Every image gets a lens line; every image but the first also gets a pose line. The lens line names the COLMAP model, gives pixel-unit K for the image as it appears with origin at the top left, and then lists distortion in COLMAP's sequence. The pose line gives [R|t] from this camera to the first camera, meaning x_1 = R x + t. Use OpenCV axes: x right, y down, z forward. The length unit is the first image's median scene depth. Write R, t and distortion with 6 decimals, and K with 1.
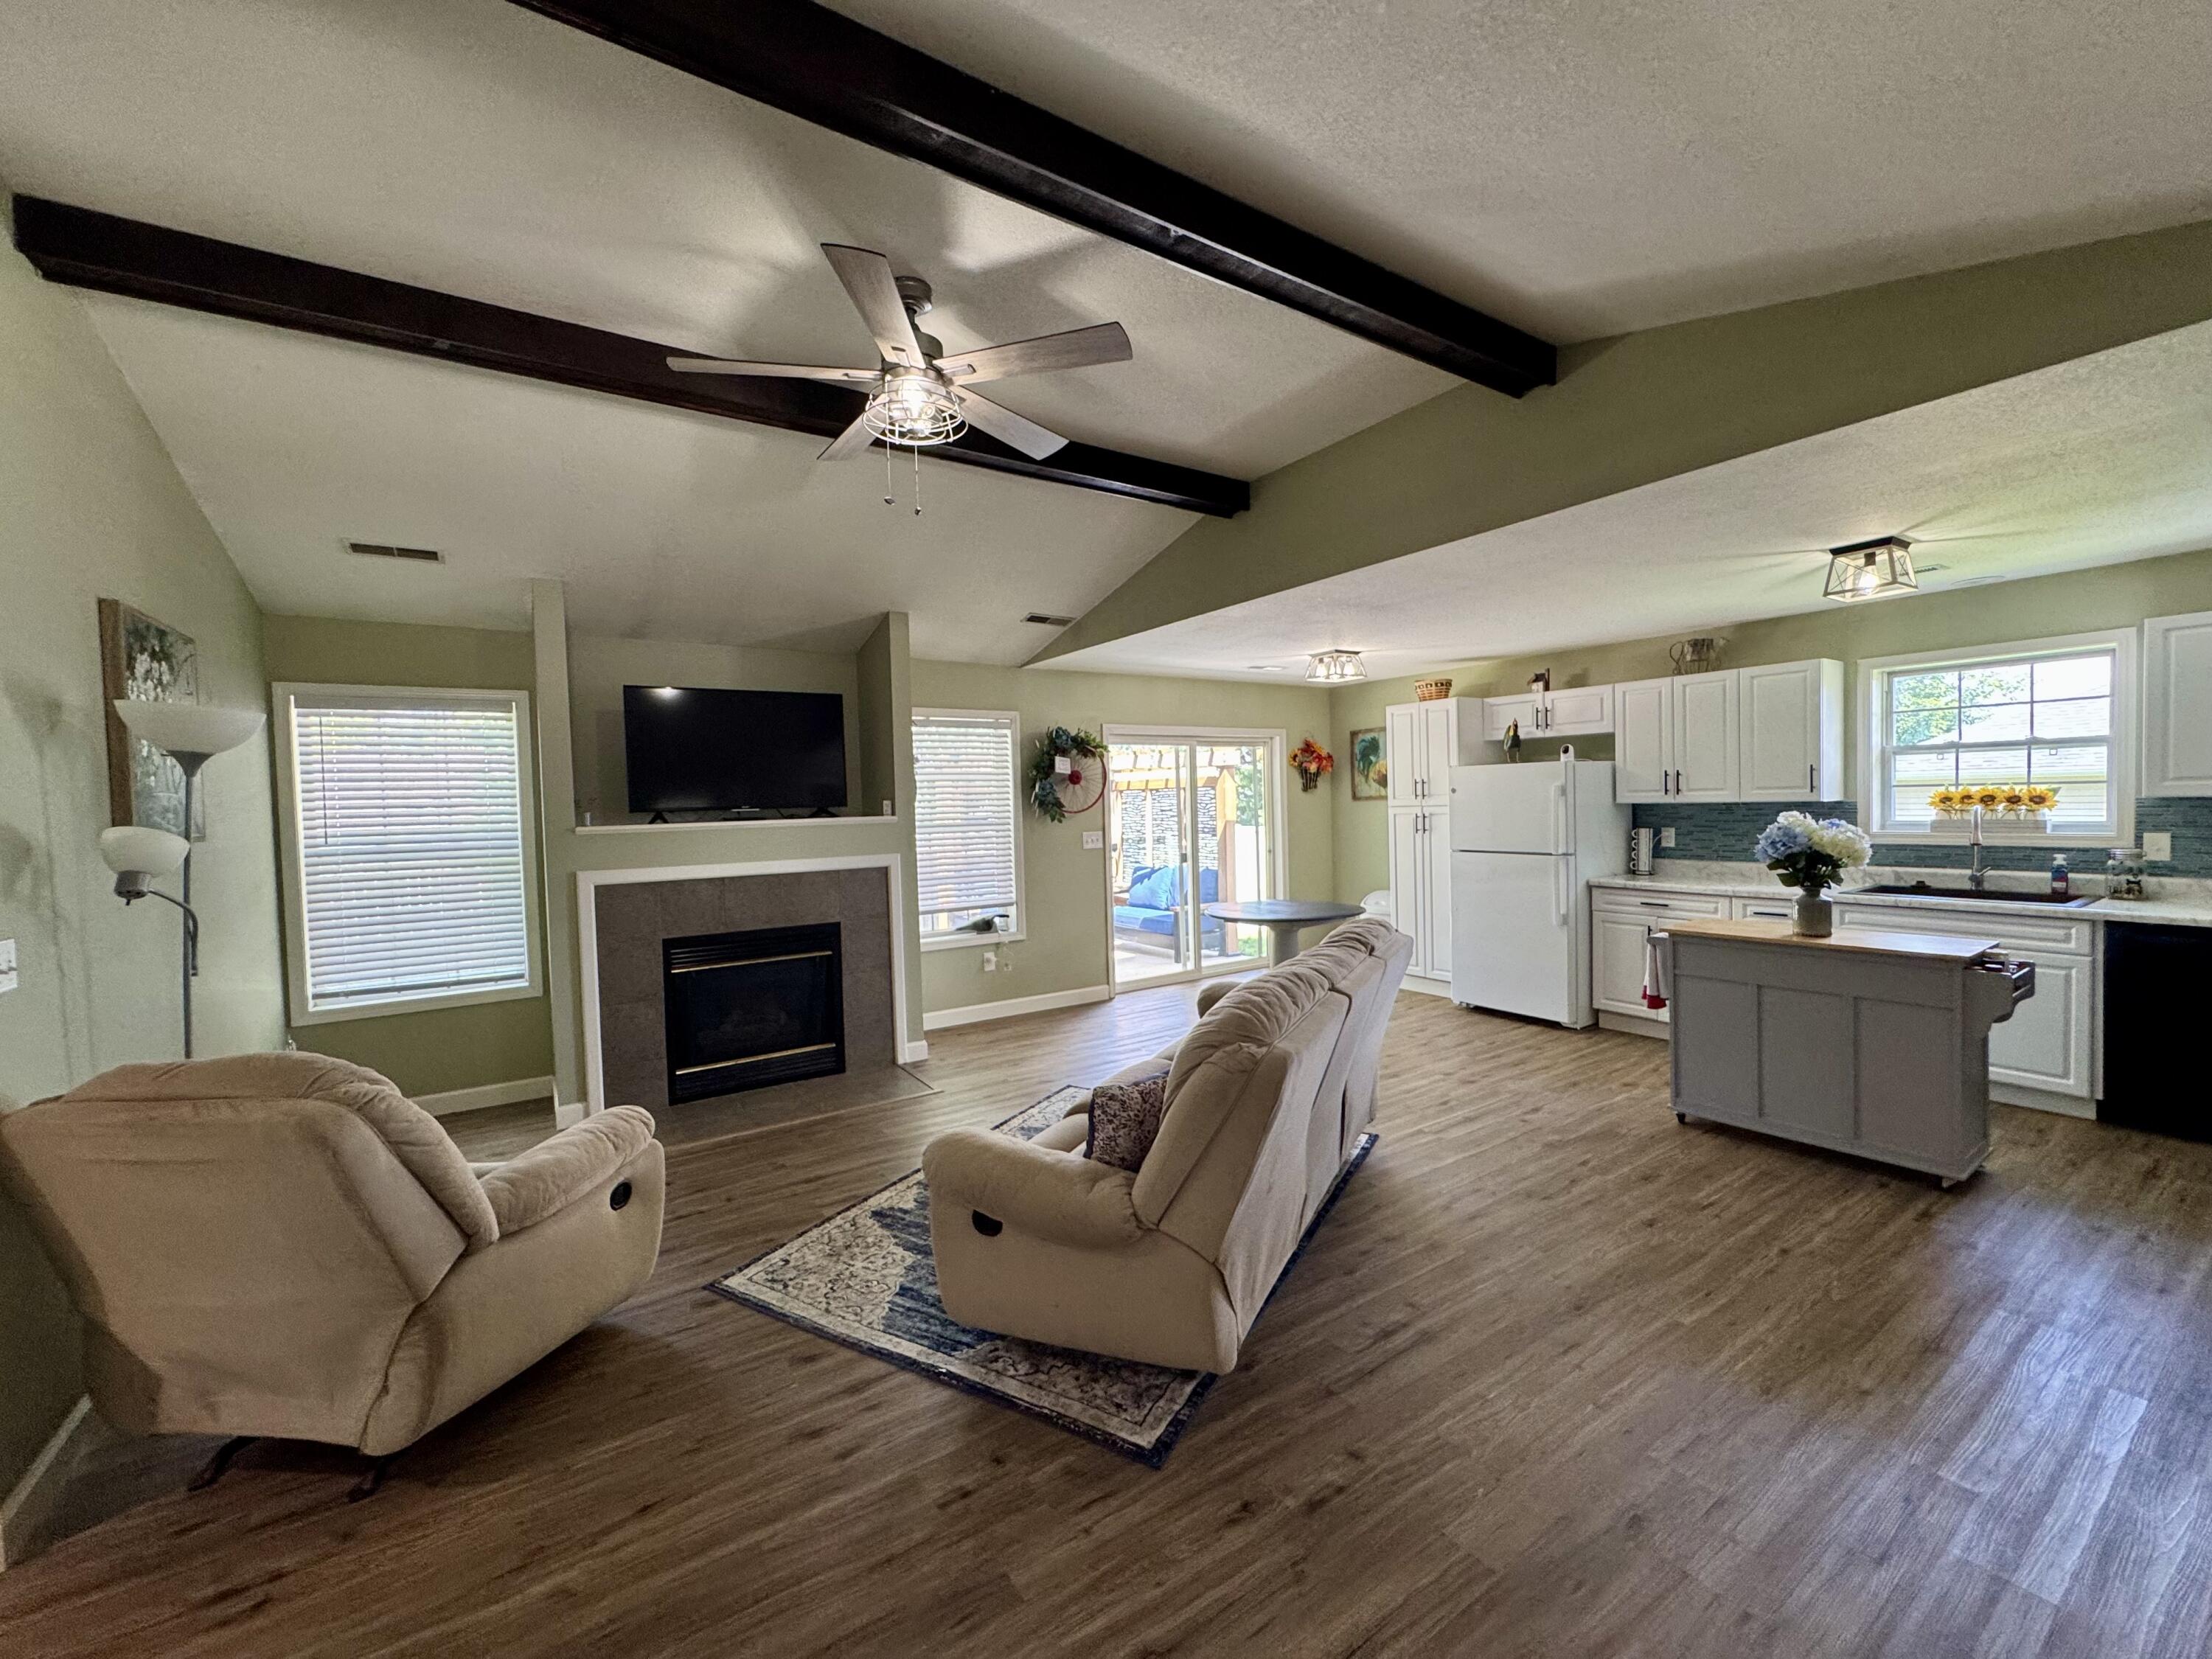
lens RADIAL K [[884.0, 0, 1101.9], [0, 884.0, 827.0], [0, 0, 1]] dist [-0.004022, 0.000509]
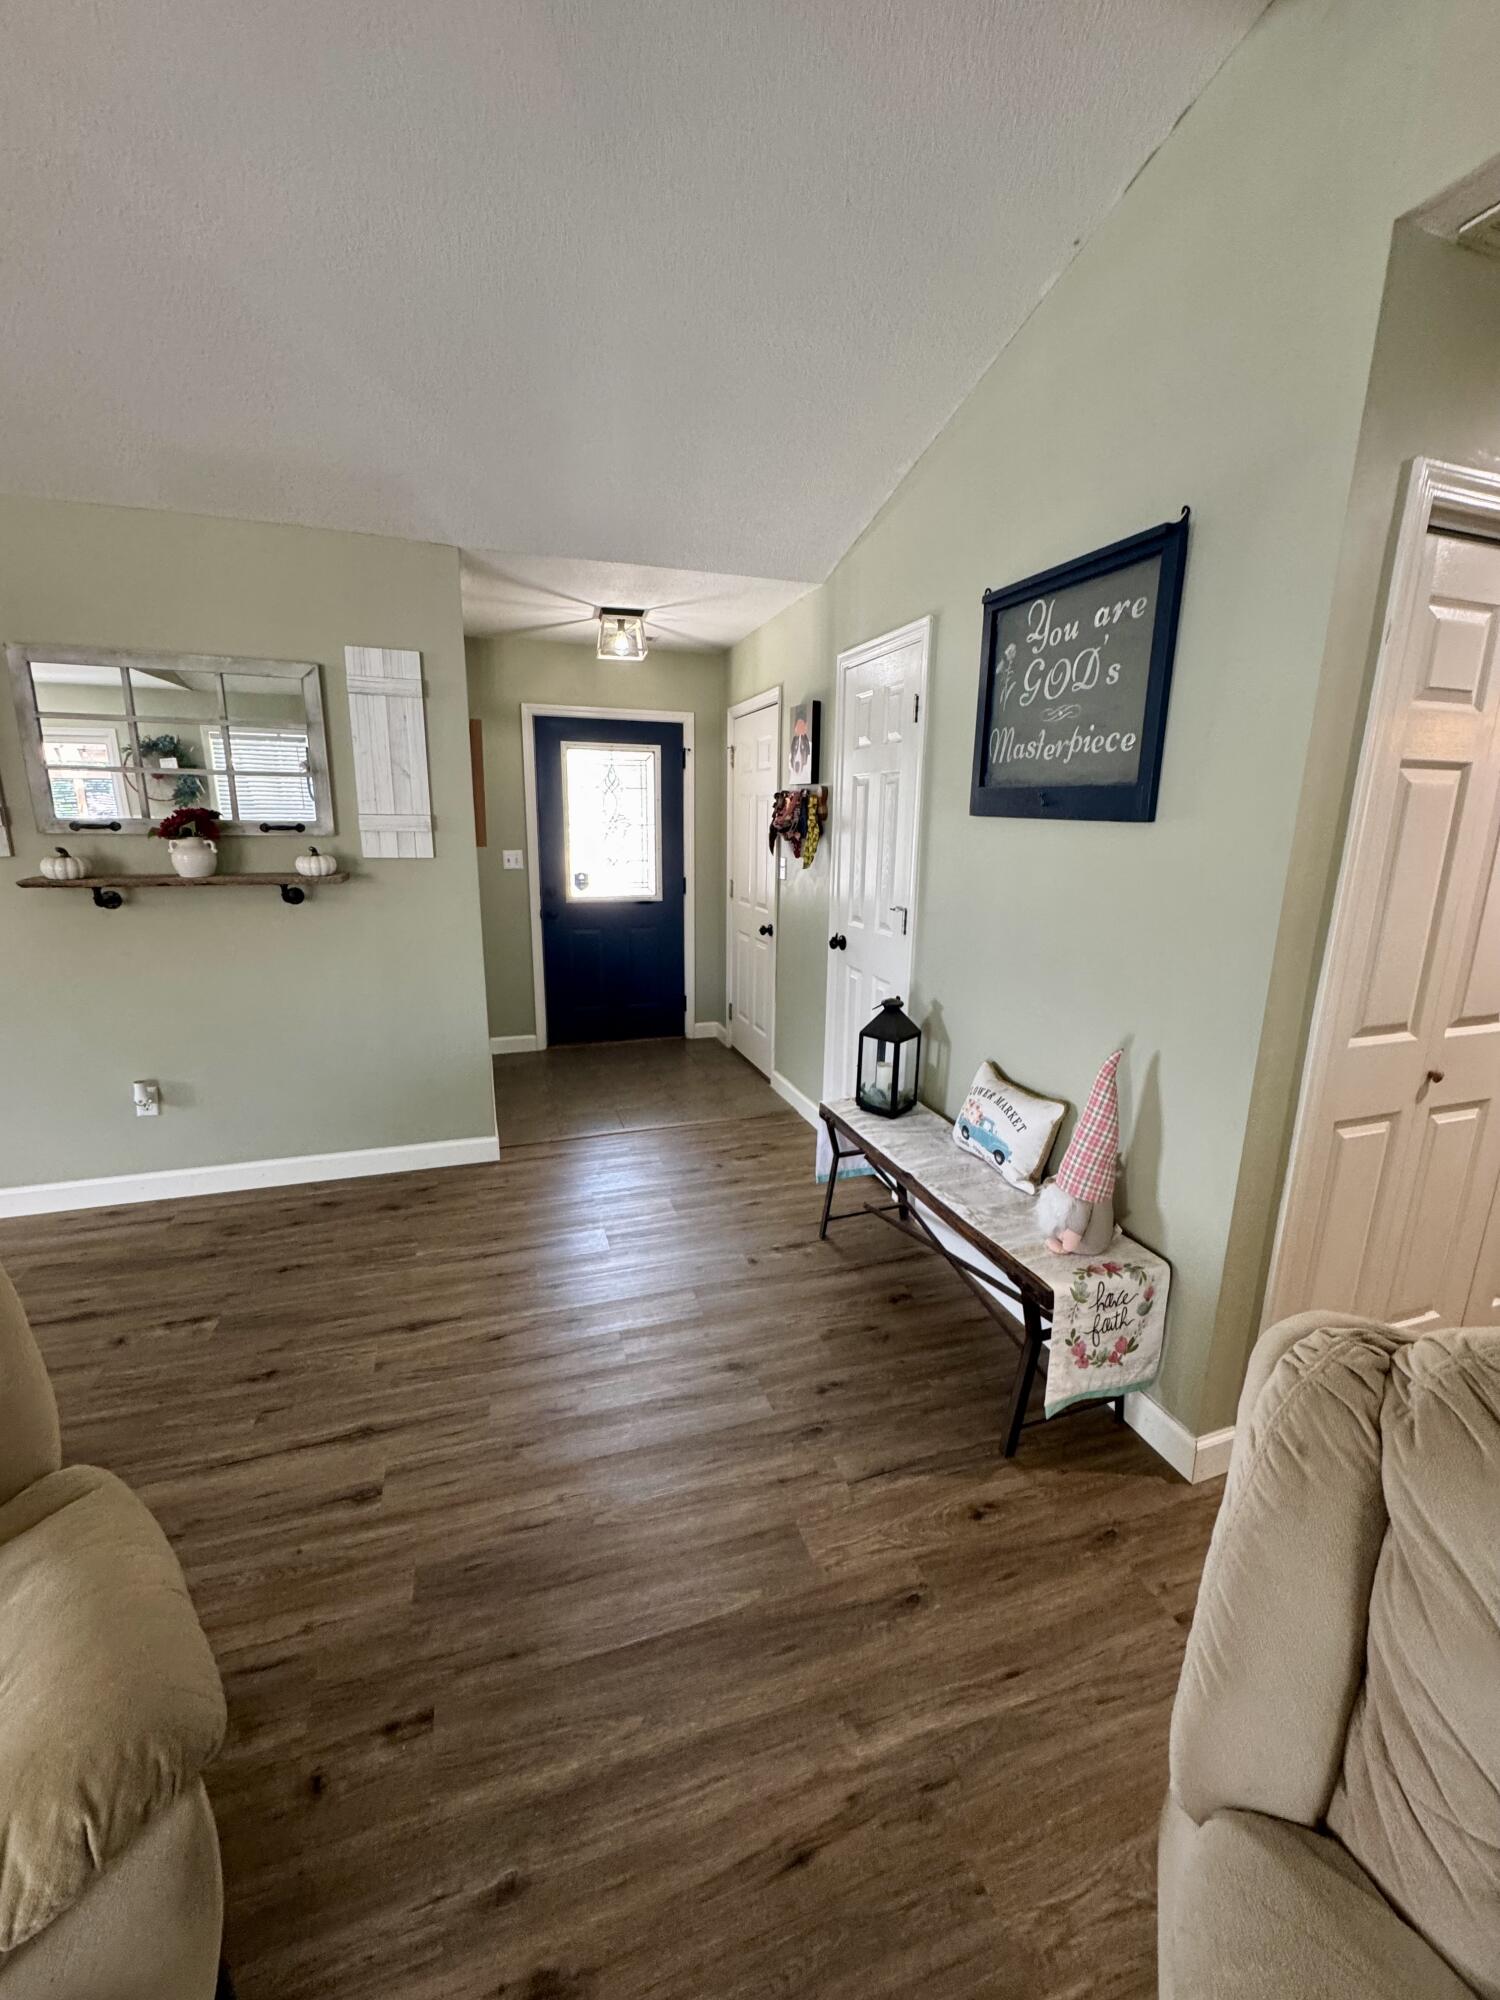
lens RADIAL K [[799.3, 0, 751.3], [0, 799.3, 997.4], [0, 0, 1]] dist [-0.004022, 0.000509]
pose [[-0.965656, -0.043570, 0.256145, -0.257357], [0.020389, 0.970093, 0.241877, -0.006973], [-0.259023, 0.238793, -0.935887, 0.601758]]
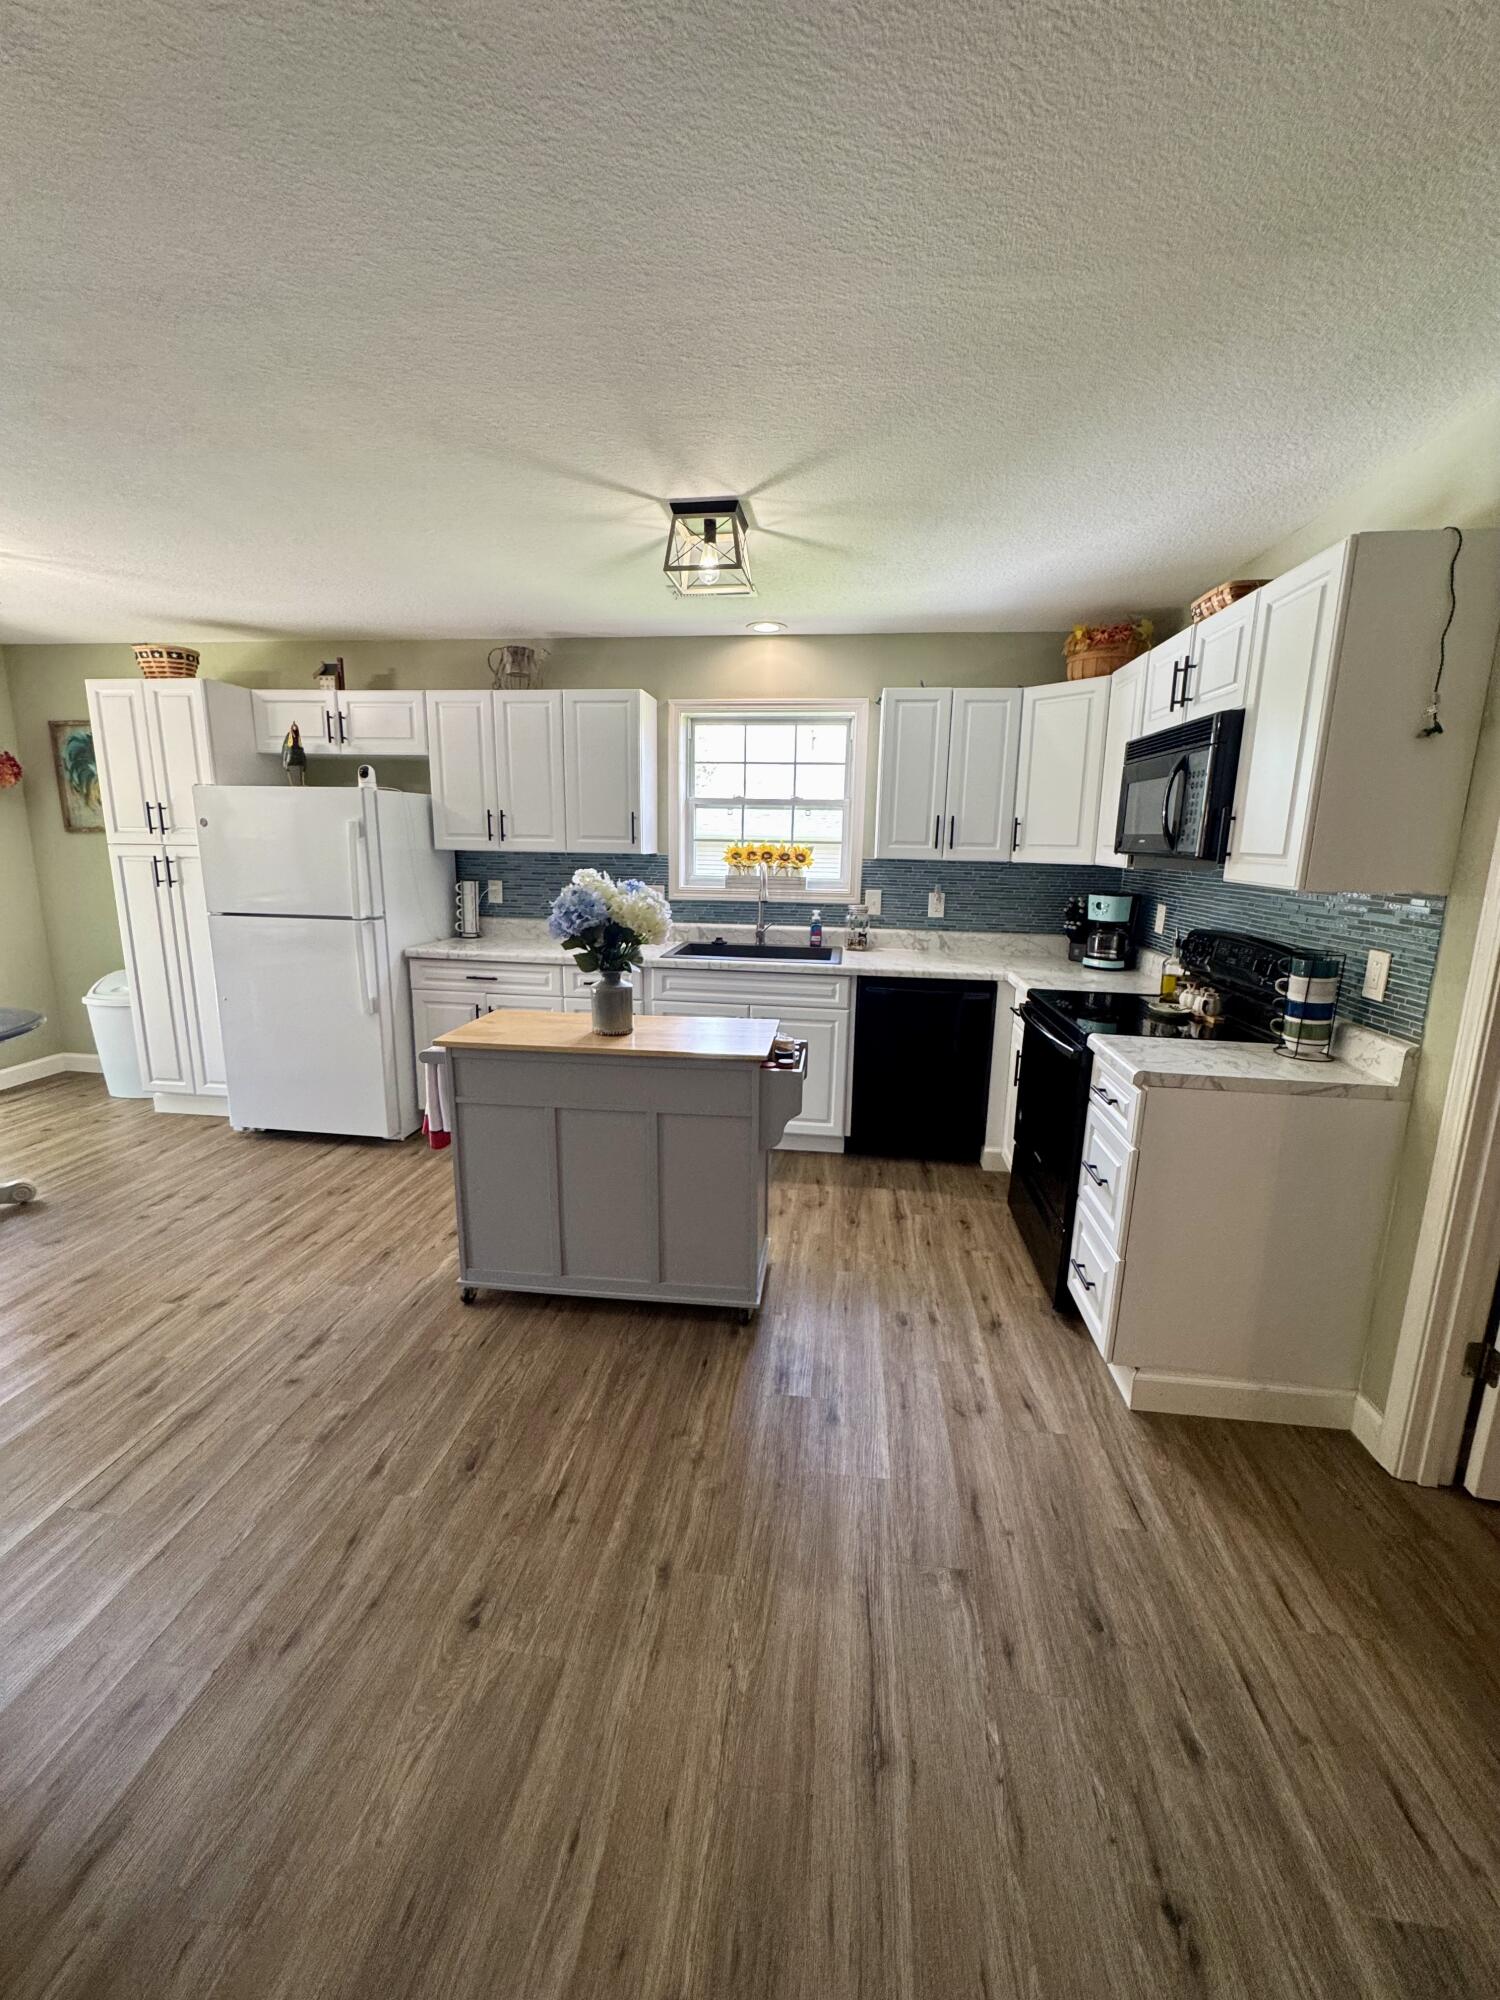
lens RADIAL K [[799.3, 0, 750.1], [0, 799.3, 995.9], [0, 0, 1]] dist [-0.004022, 0.000509]
pose [[0.648116, -0.110078, 0.753544, 0.267961], [-0.011944, 0.987907, 0.154587, -0.014070], [-0.761448, -0.109190, 0.638964, 0.395911]]
